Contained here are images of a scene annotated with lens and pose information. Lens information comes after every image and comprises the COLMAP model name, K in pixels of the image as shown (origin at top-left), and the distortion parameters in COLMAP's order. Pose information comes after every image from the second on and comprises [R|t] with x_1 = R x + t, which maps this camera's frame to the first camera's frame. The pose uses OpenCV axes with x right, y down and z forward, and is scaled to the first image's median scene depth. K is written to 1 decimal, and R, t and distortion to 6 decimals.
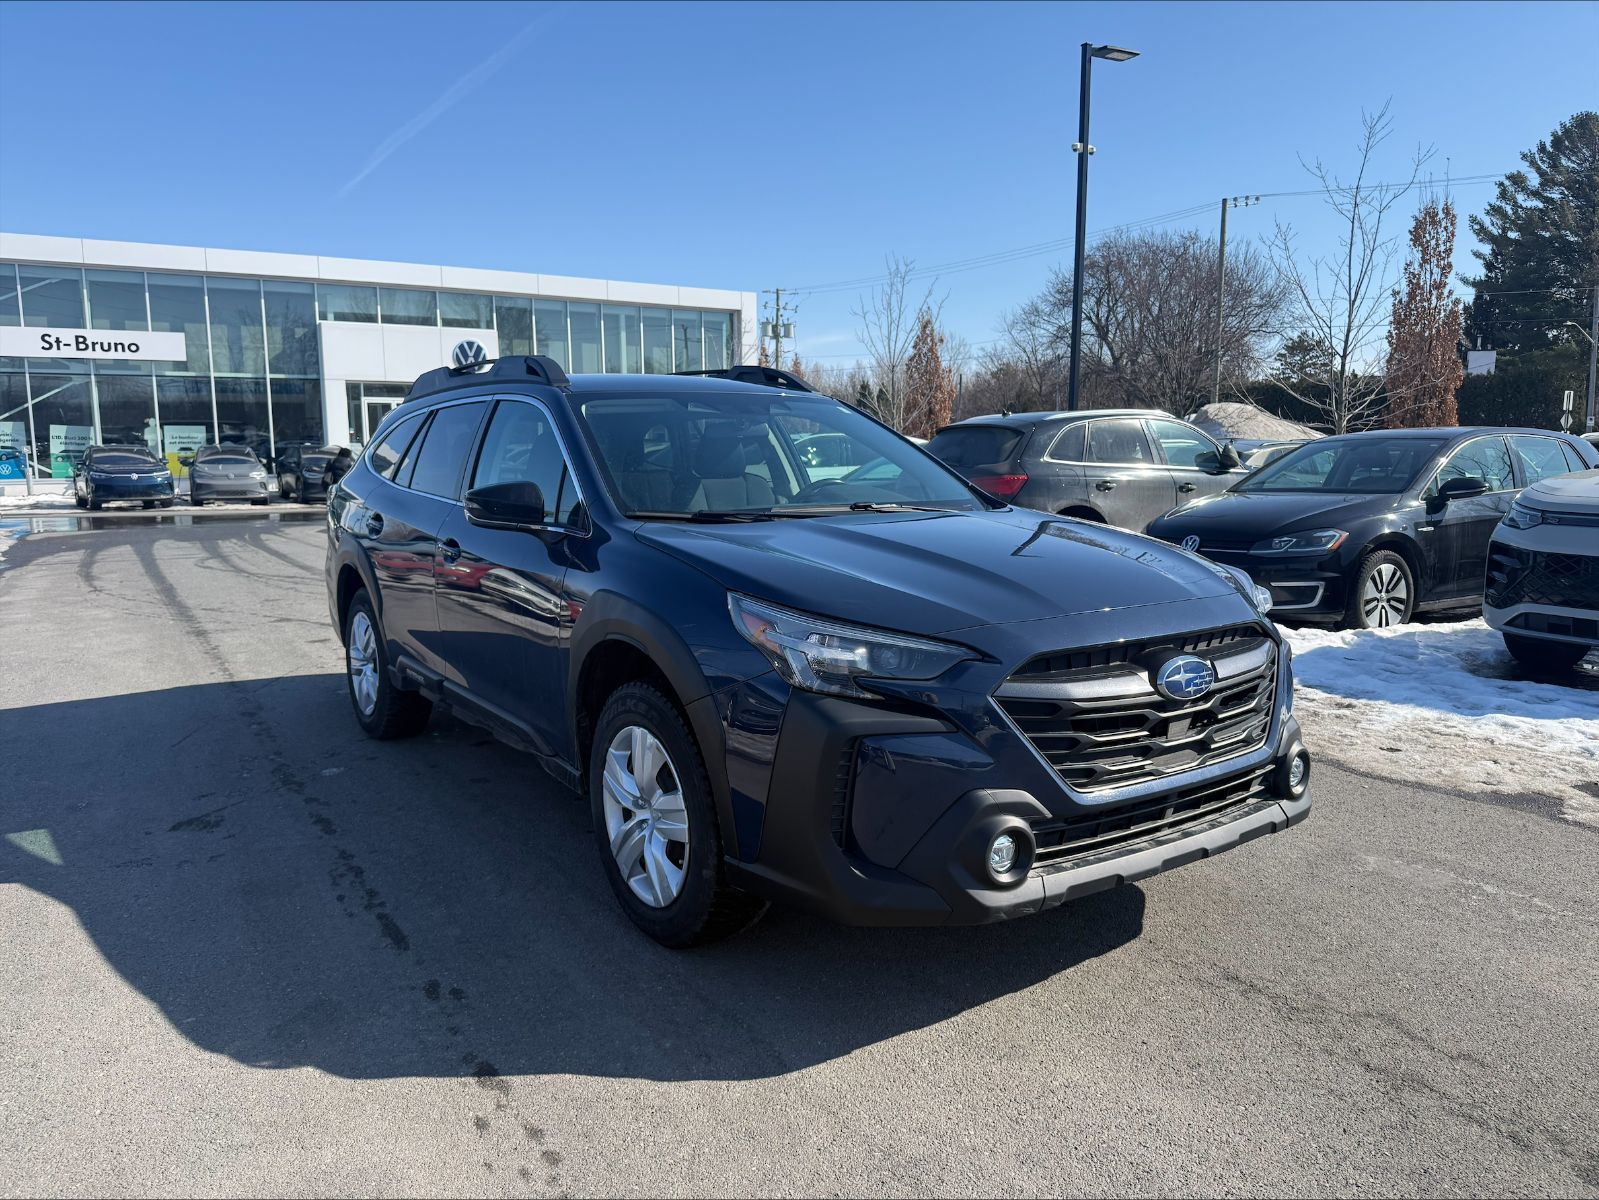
lens RADIAL K [[1155.9, 0, 792.3], [0, 1155.9, 609.4], [0, 0, 1]] dist [0.025963, -0.032925]
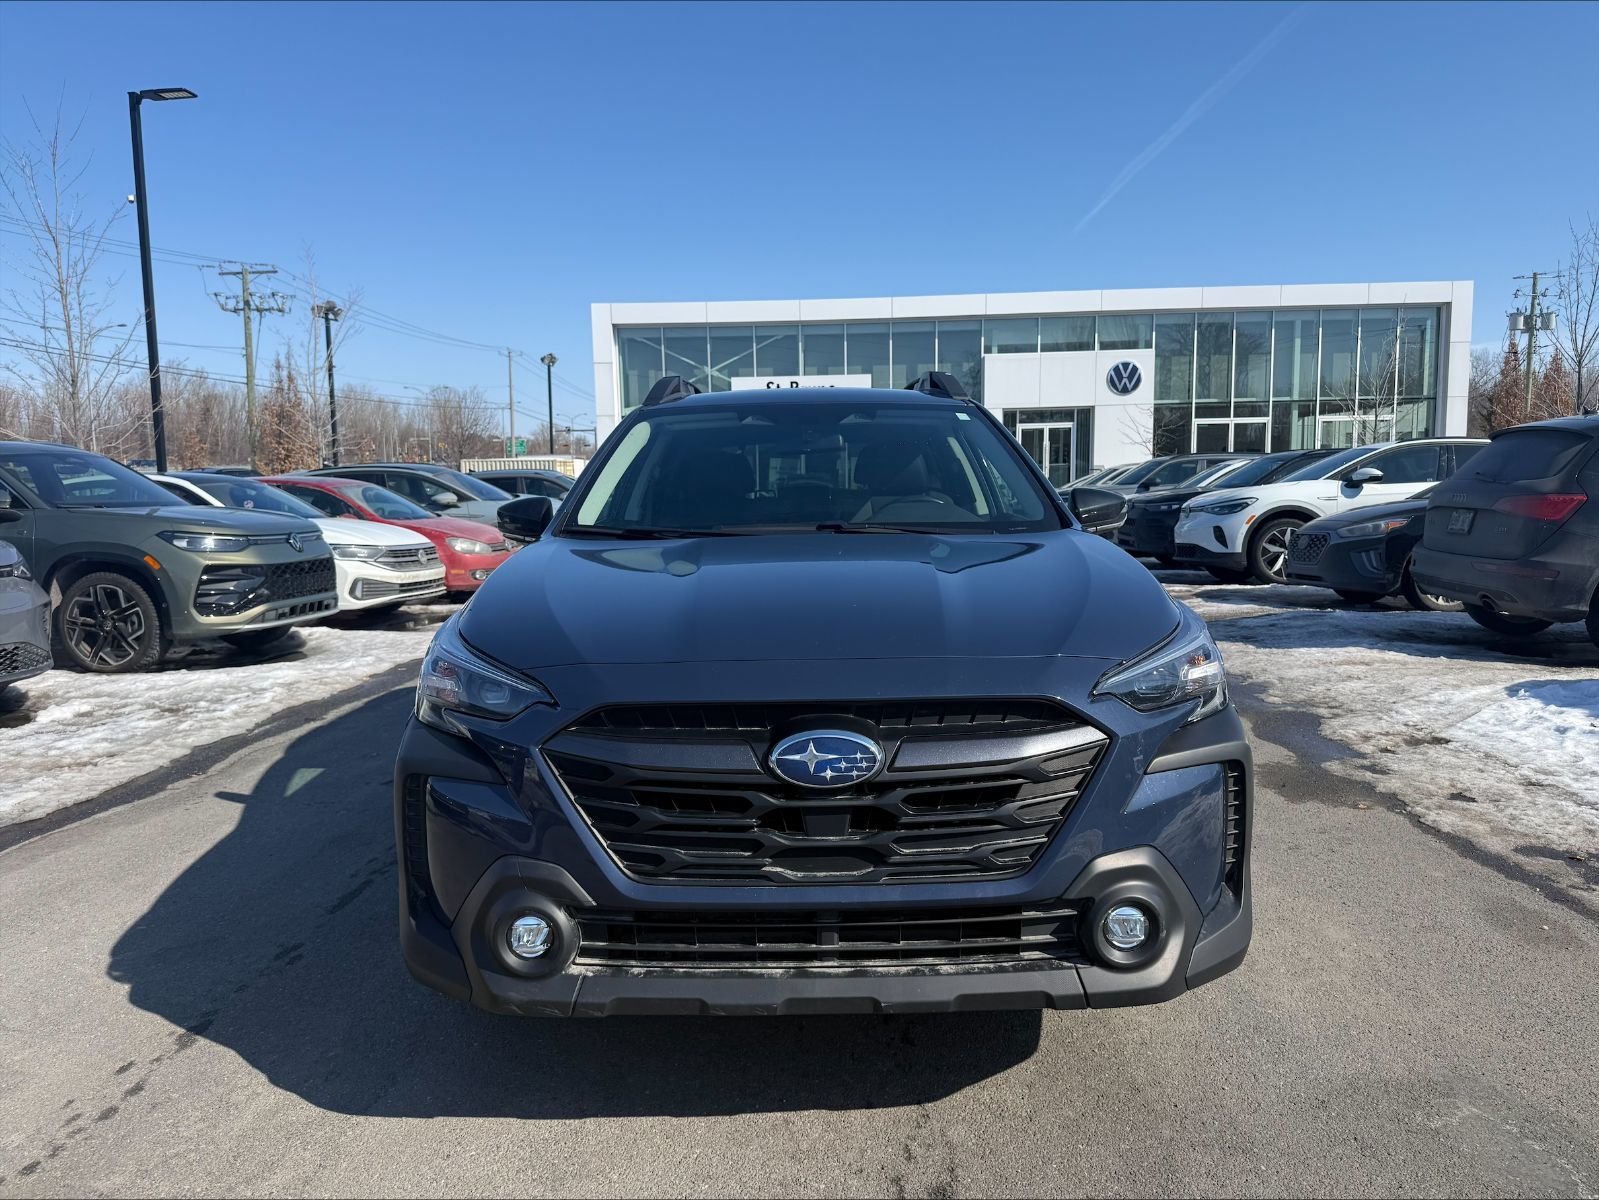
lens RADIAL K [[1155.9, 0, 794.4], [0, 1155.9, 602.9], [0, 0, 1]] dist [0.025963, -0.032925]
pose [[0.806261, 0.052044, -0.589267, 0.095628], [-0.067229, 0.997730, -0.003866, -0.004544], [0.587728, 0.042733, 0.807929, 0.049163]]
